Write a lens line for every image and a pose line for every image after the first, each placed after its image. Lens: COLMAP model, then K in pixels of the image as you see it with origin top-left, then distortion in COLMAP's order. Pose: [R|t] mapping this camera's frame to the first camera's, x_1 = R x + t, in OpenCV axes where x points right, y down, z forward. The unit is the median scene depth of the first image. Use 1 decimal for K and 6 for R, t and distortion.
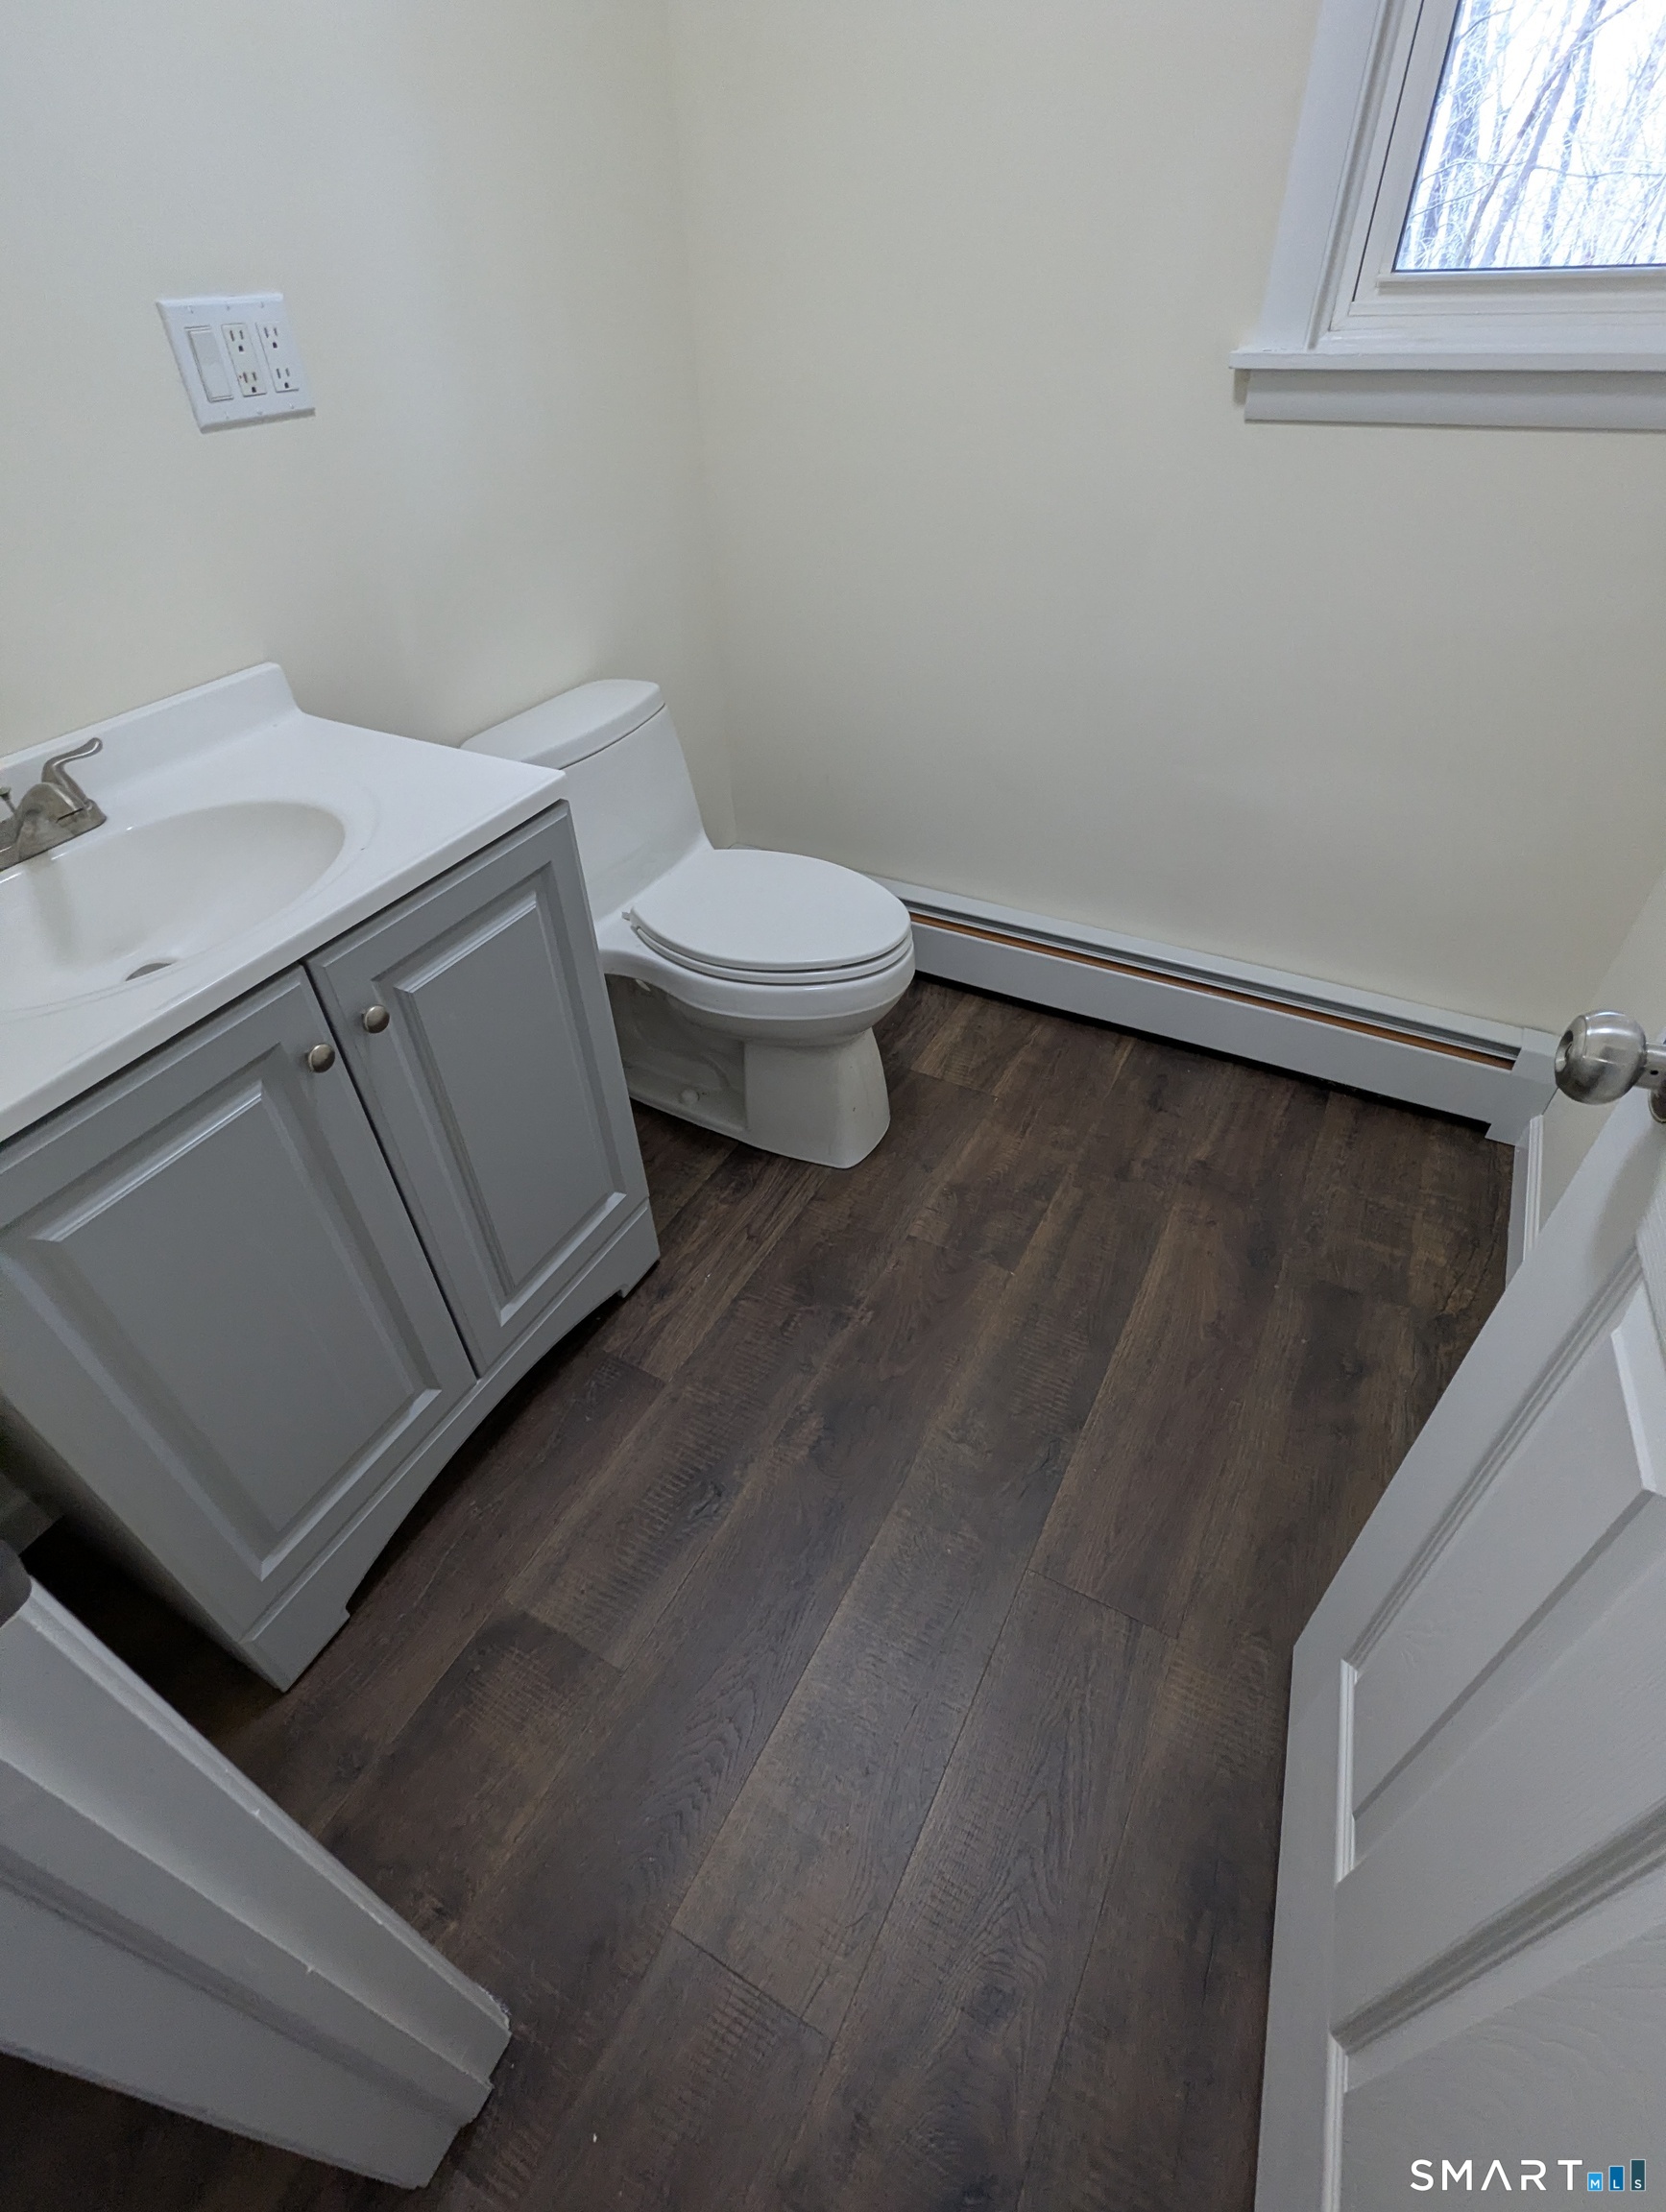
lens RADIAL K [[1054.1, 0, 826.3], [0, 1054.1, 1099.6], [0, 0, 1]] dist [0.003244, -0.002887]
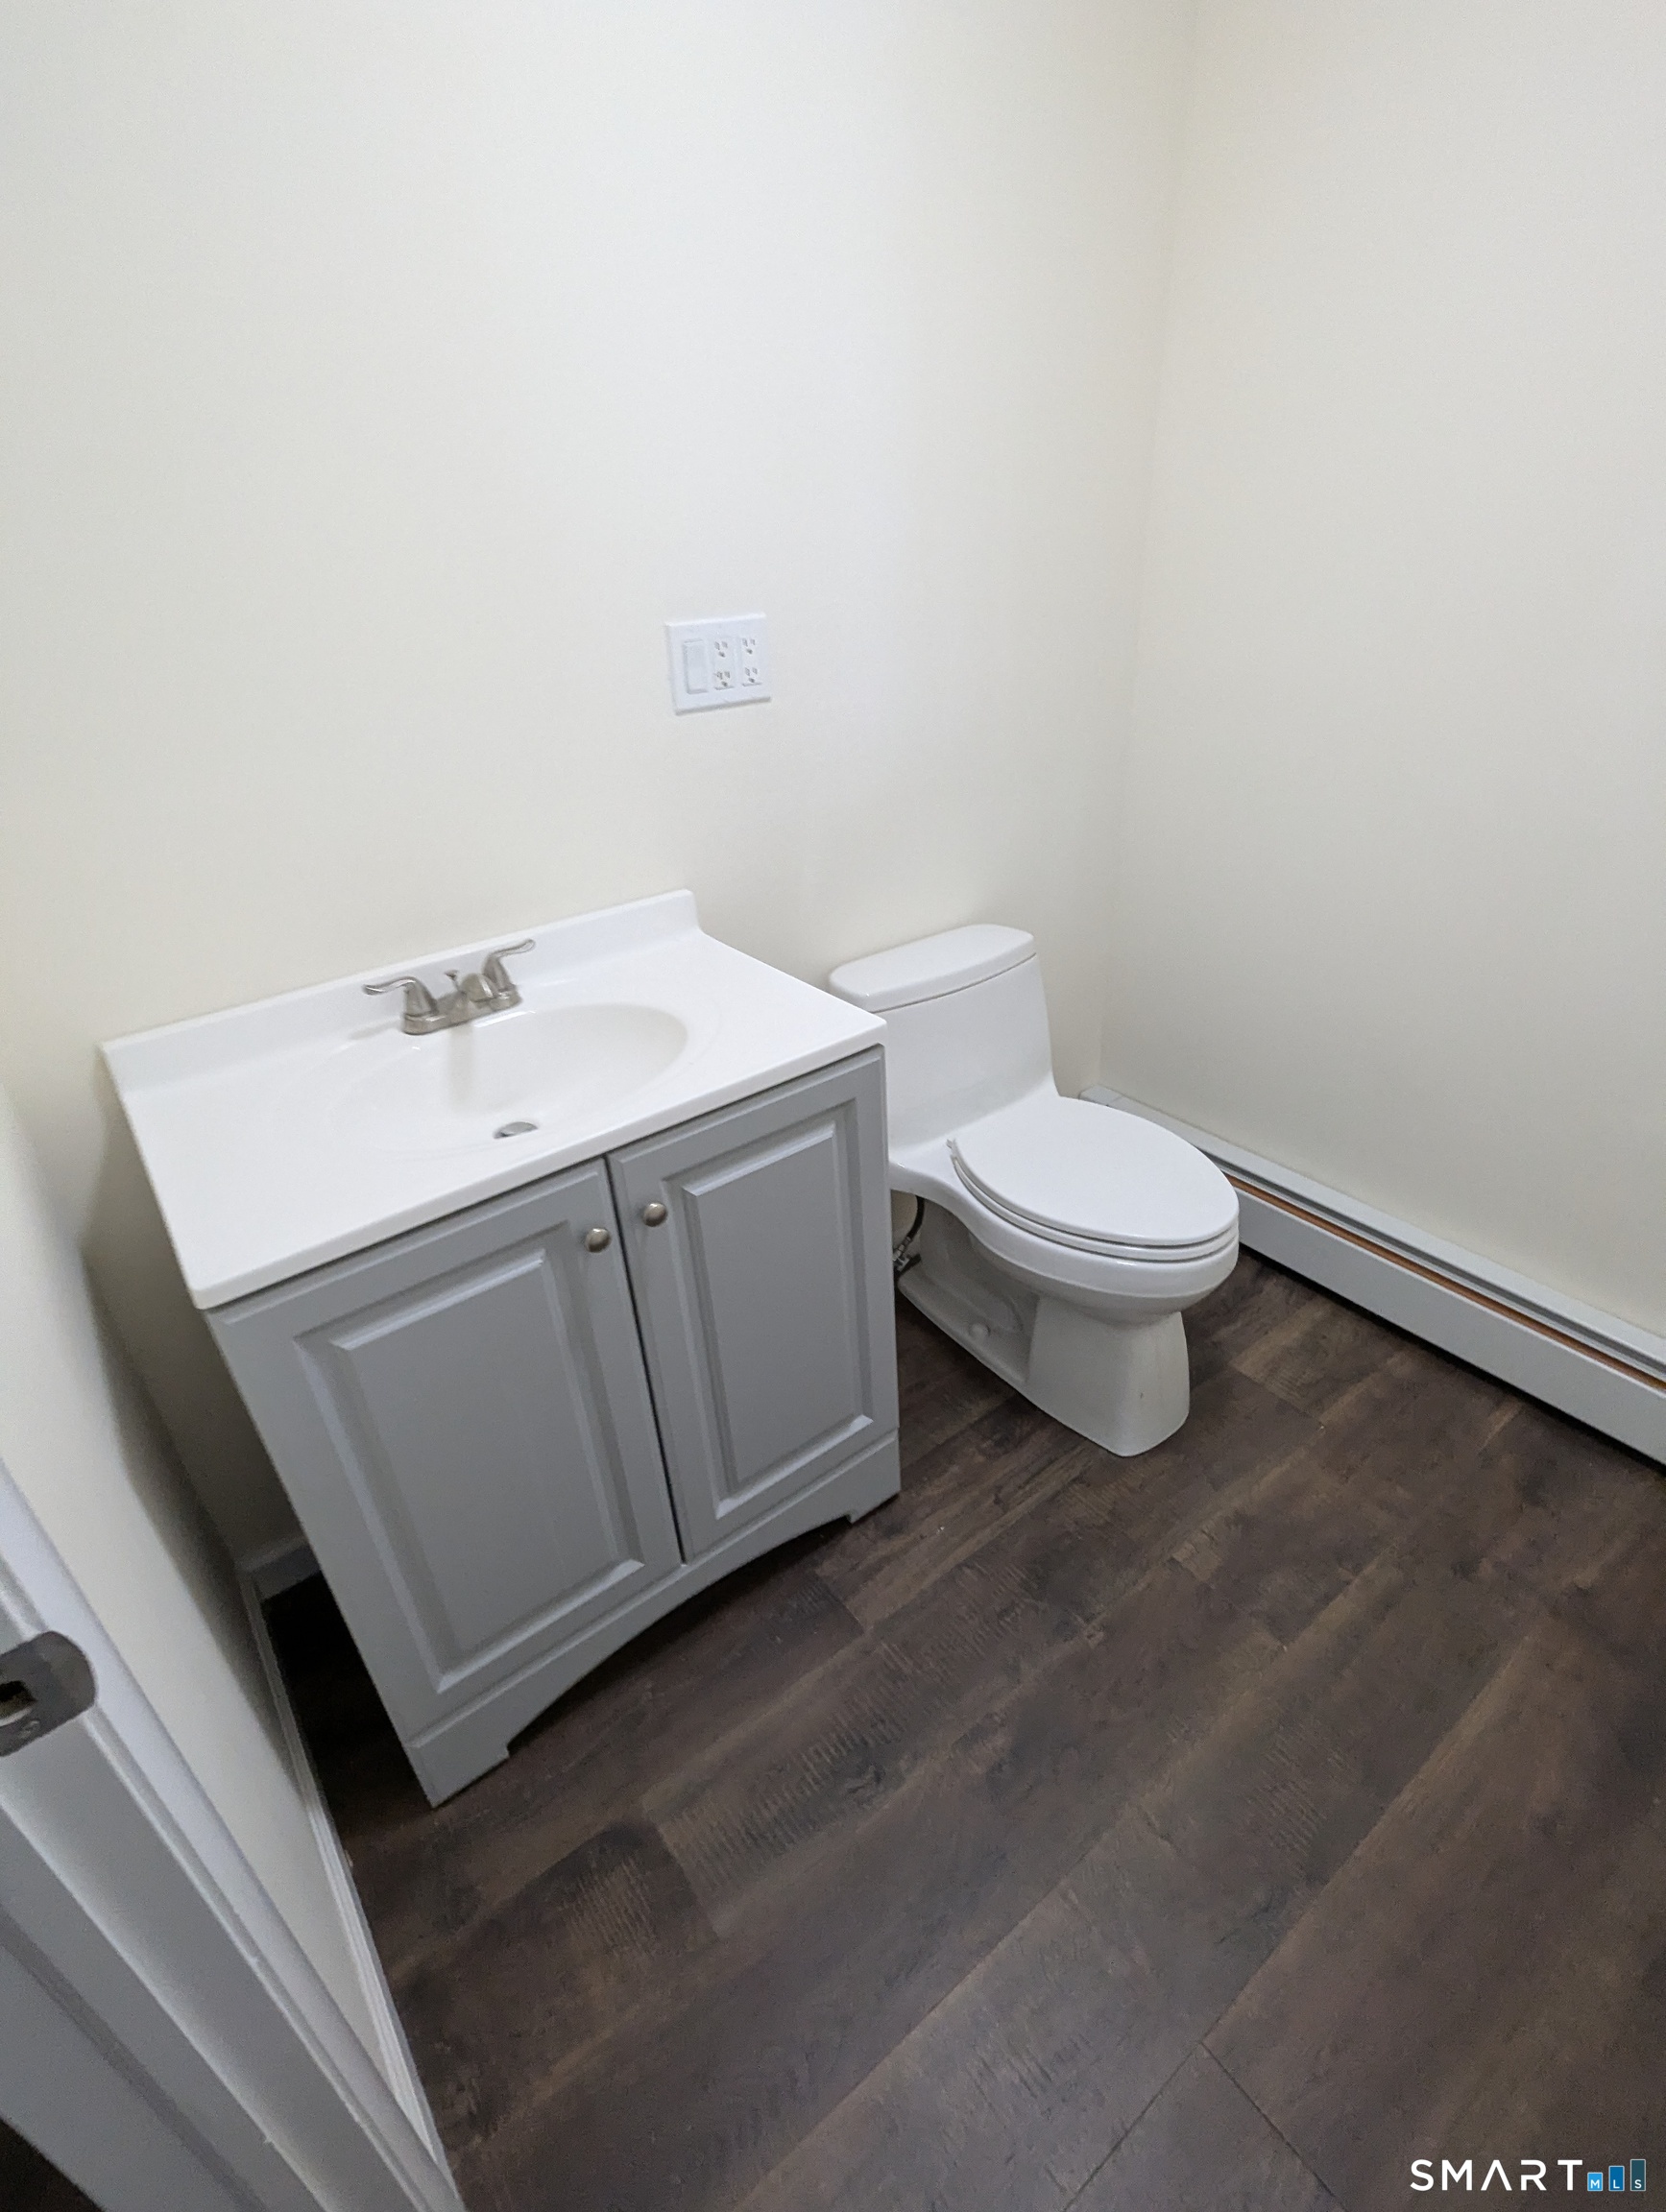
lens RADIAL K [[1054.1, 0, 834.3], [0, 1054.1, 1093.8], [0, 0, 1]] dist [0.003244, -0.002887]
pose [[0.908789, 0.183529, -0.374726, 0.098134], [-0.246868, 0.960522, -0.128273, -0.073943], [0.336390, 0.209081, 0.918219, 0.014234]]
